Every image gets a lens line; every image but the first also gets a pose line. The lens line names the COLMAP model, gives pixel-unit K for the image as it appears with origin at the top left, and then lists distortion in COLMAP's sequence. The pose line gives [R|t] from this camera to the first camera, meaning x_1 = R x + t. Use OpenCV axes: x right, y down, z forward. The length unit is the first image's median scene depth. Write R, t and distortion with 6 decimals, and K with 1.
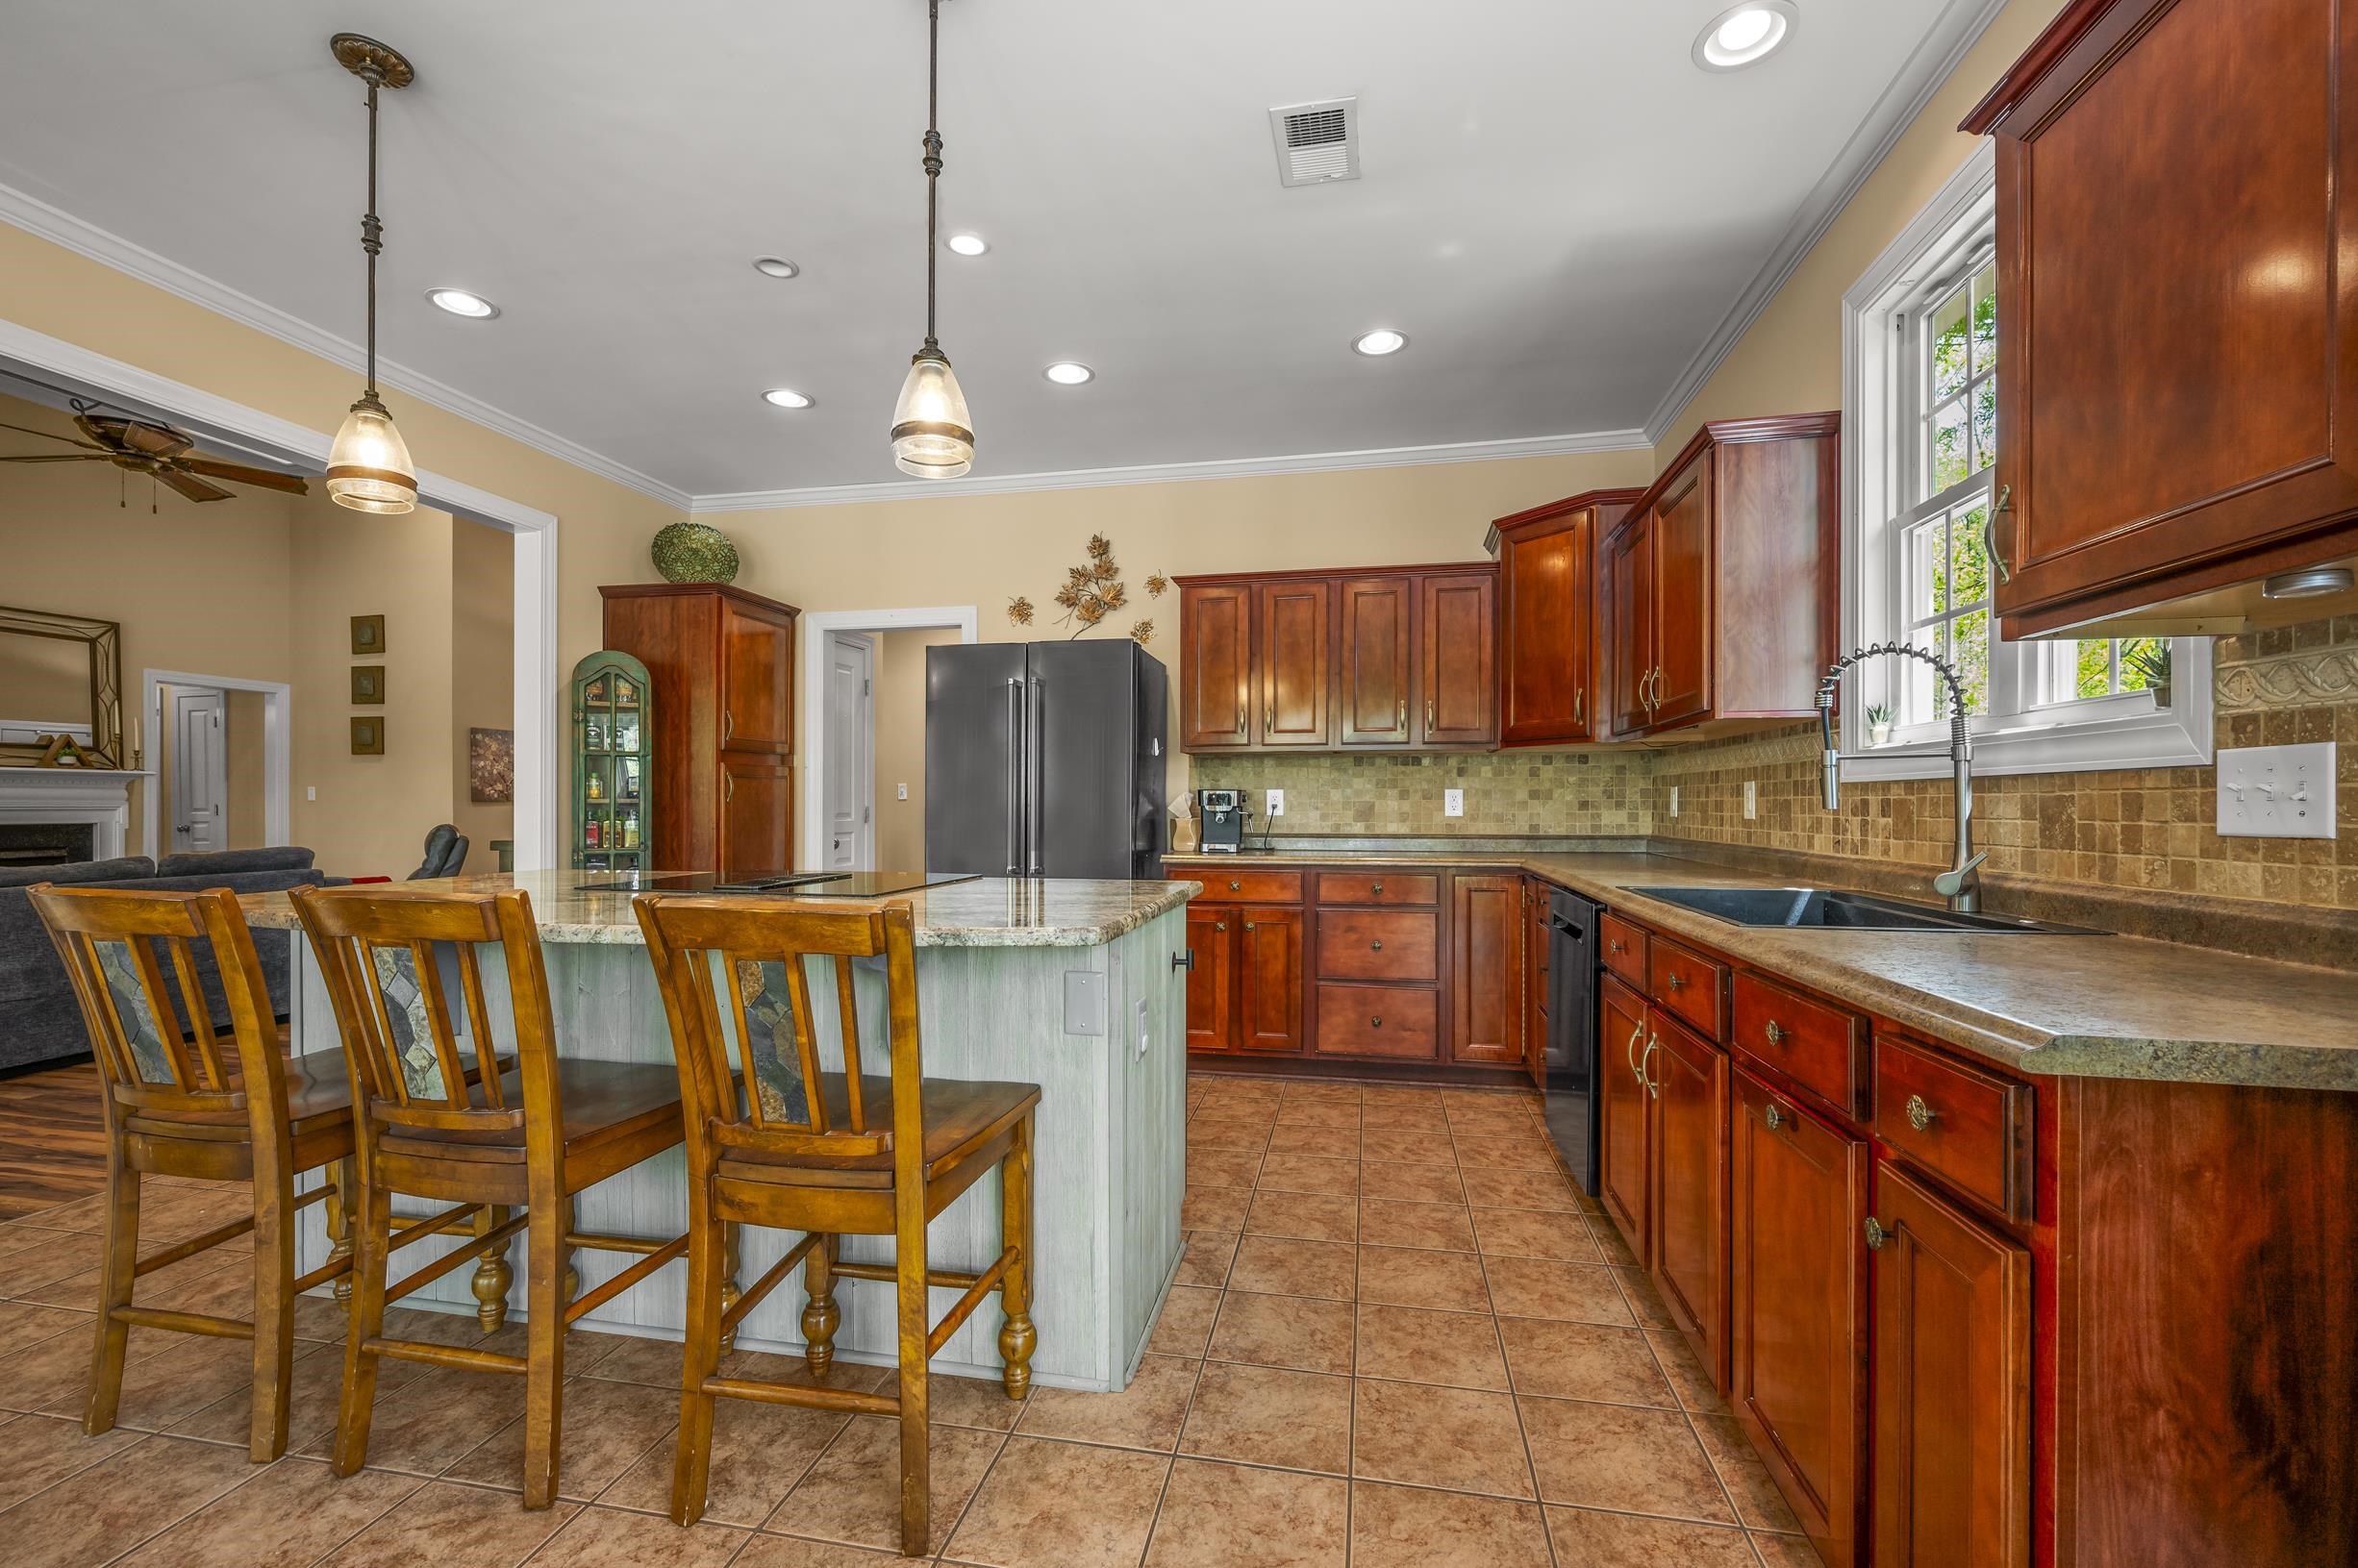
lens RADIAL K [[971.8, 0, 1171.6], [0, 971.8, 808.0], [0, 0, 1]] dist [-0.000423, -0.000056]
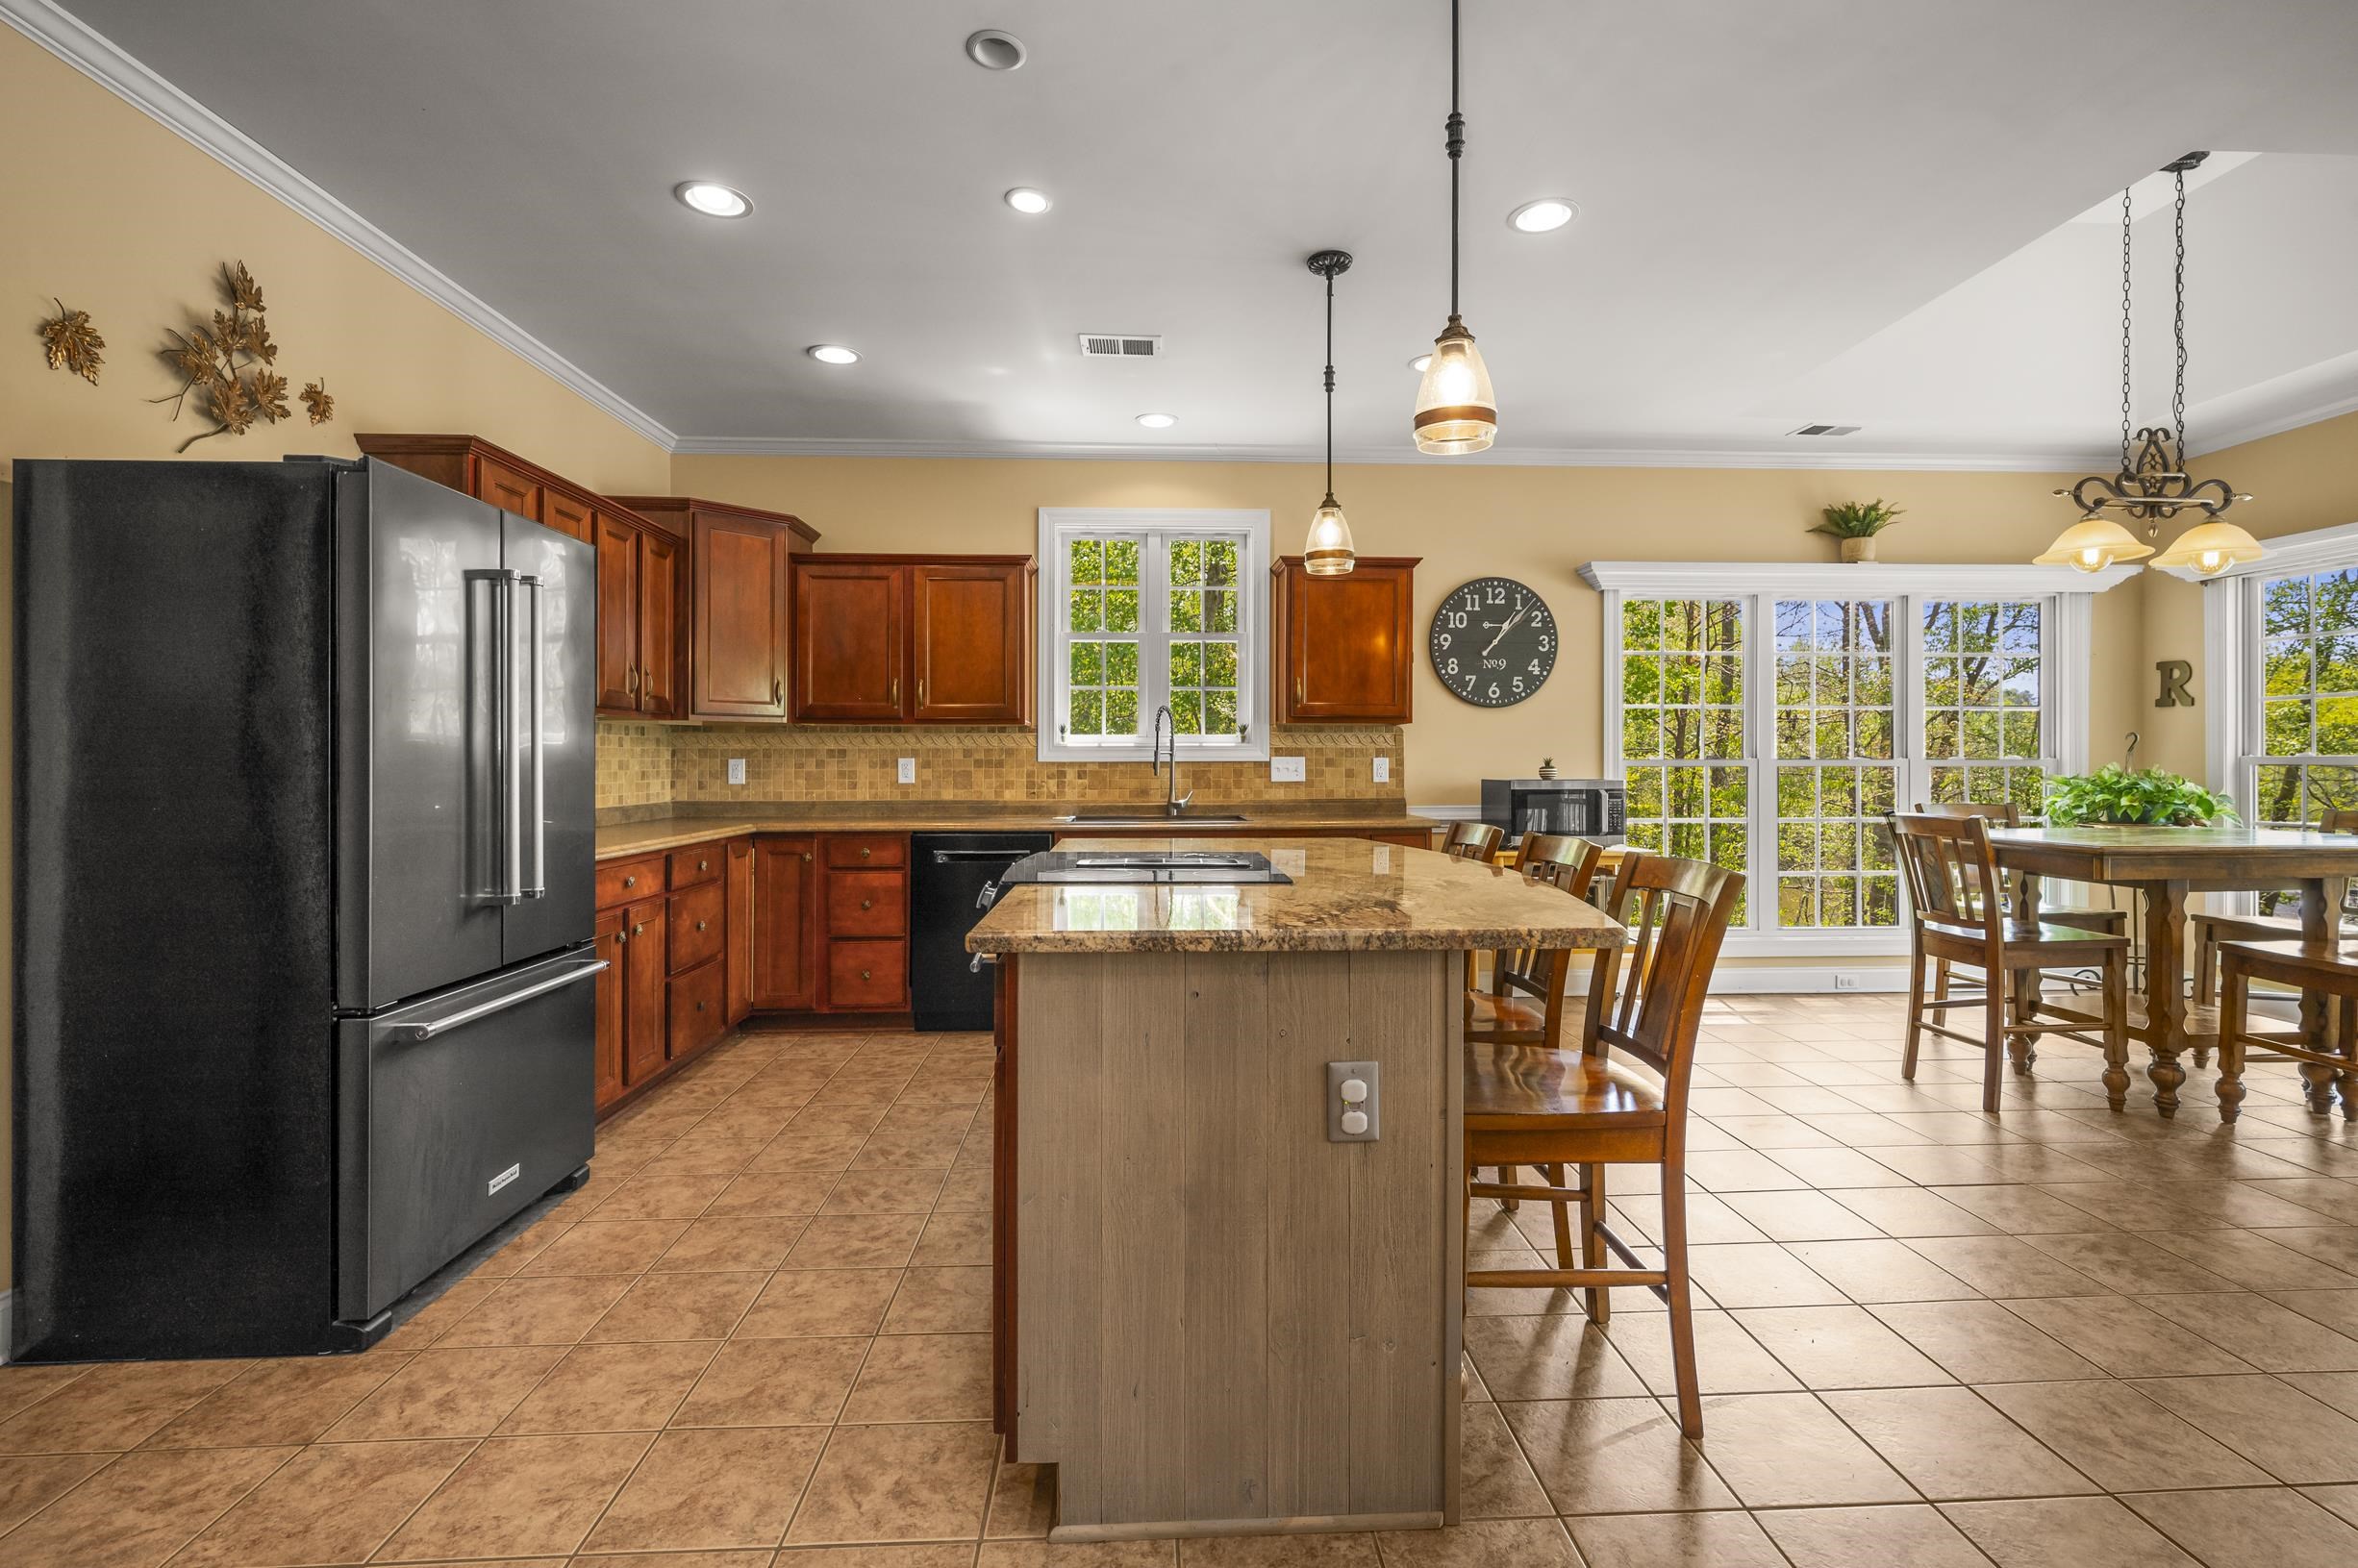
lens RADIAL K [[1058.1, 0, 1194.8], [0, 1058.1, 762.9], [0, 0, 1]] dist [-0.000151, -0.001430]
pose [[-0.246722, -0.003236, 0.969081, -0.805699], [0.004545, 0.999980, 0.004496, -0.018244], [-0.969076, 0.005514, -0.246703, 0.699537]]
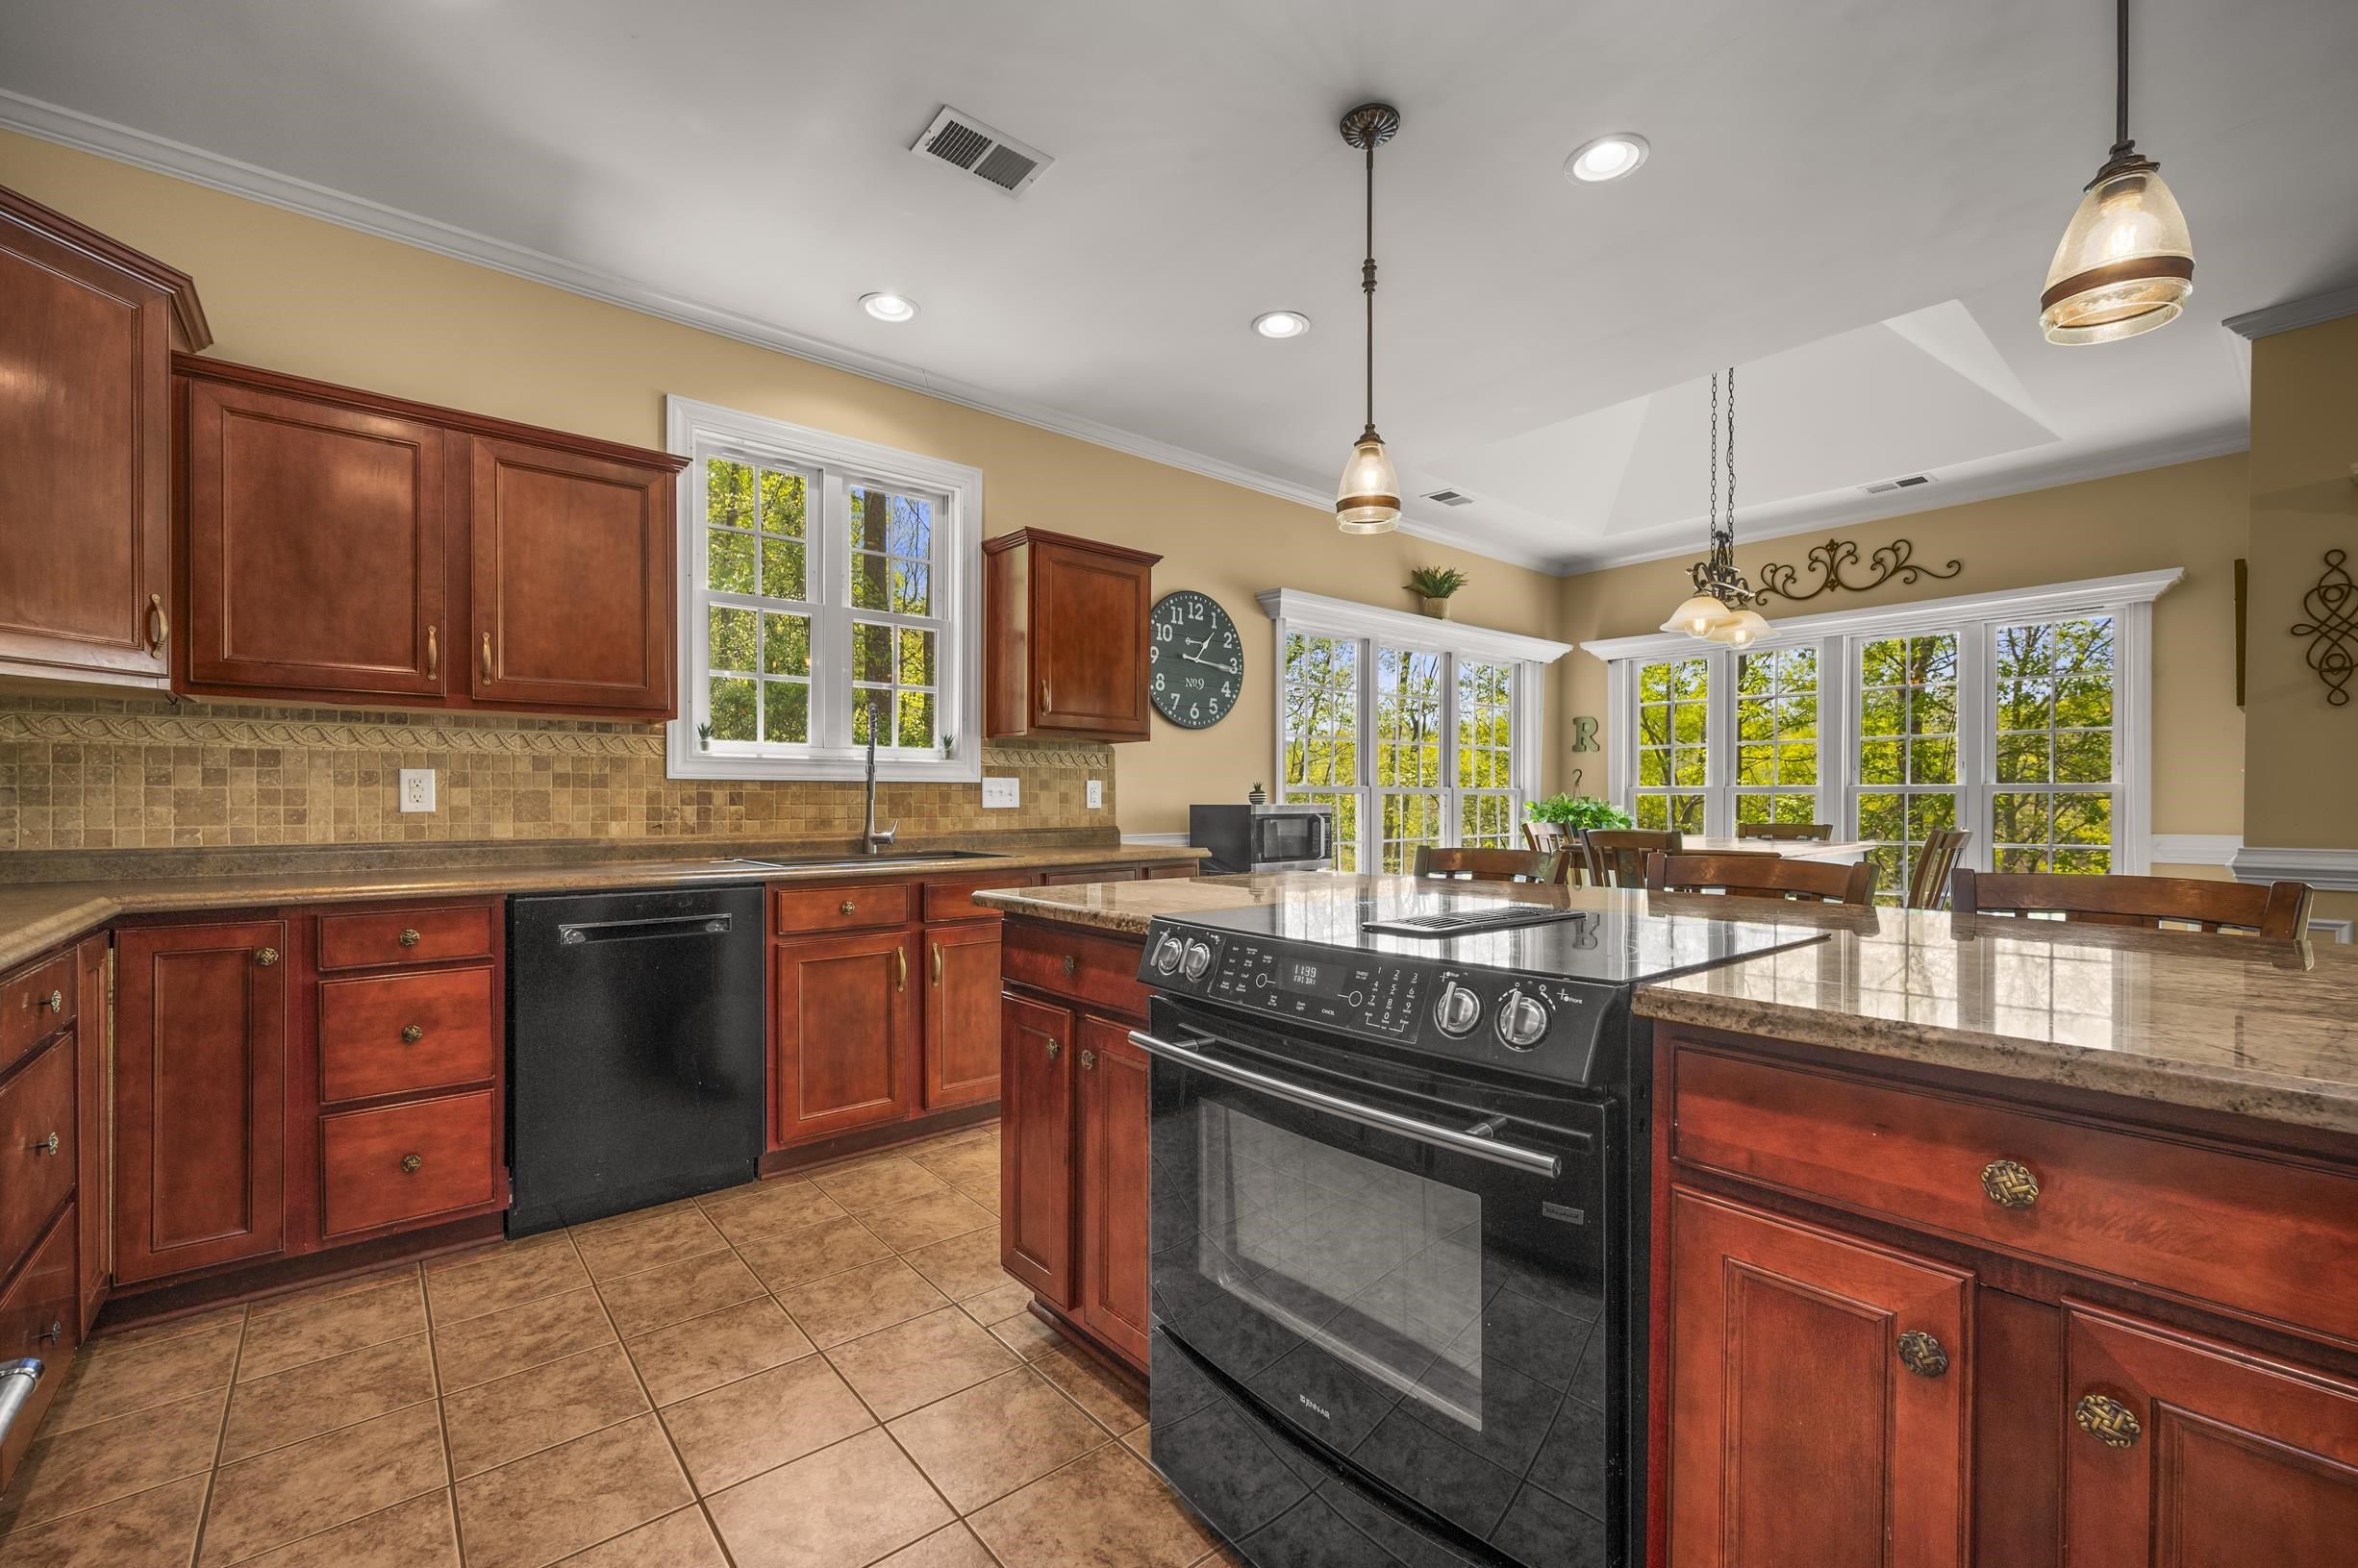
lens RADIAL K [[971.8, 0, 1169.9], [0, 971.8, 806.2], [0, 0, 1]] dist [-0.000423, -0.000056]
pose [[-0.779789, -0.007381, 0.625999, -0.353150], [-0.000596, 0.999939, 0.011048, -0.002673], [-0.626042, 0.008242, -0.779746, 0.907849]]
